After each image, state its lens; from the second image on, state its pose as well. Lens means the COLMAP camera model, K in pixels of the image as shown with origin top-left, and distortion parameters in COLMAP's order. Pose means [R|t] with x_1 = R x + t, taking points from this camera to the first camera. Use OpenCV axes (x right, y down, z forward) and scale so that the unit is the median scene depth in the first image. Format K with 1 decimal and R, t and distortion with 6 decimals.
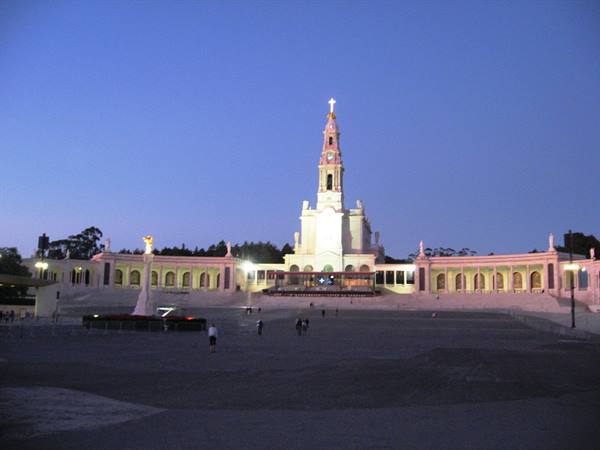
lens RADIAL K [[624.9, 0, 300.0], [0, 624.9, 225.0], [0, 0, 1]] dist [-0.108187, -0.005916]
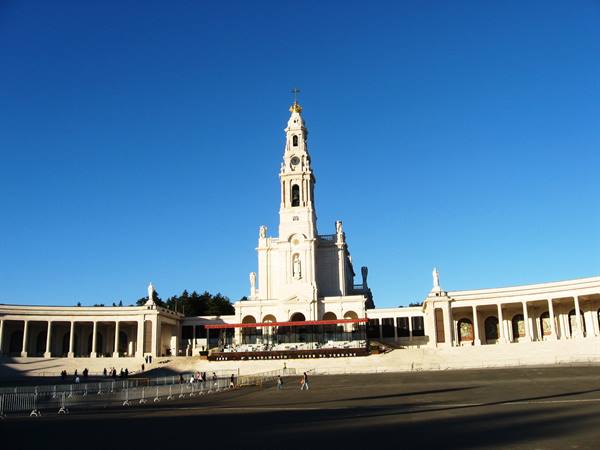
lens RADIAL K [[624.9, 0, 300.0], [0, 624.9, 225.0], [0, 0, 1]] dist [-0.108187, -0.005916]
pose [[0.998176, -0.029633, 0.052596, 0.014293], [0.035652, 0.992436, -0.117472, 0.047322], [-0.048718, 0.119133, 0.991682, 0.303288]]
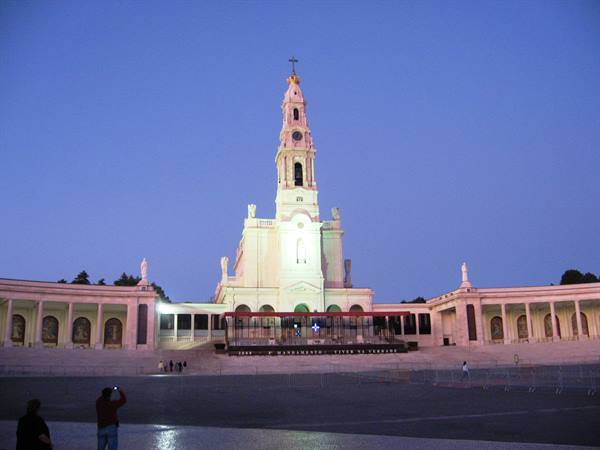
lens RADIAL K [[624.9, 0, 300.0], [0, 624.9, 225.0], [0, 0, 1]] dist [-0.108187, -0.005916]
pose [[0.928609, 0.055591, 0.366872, -0.182233], [-0.012691, 0.992894, -0.118327, 0.057885], [-0.370843, 0.105224, 0.922715, 0.418692]]
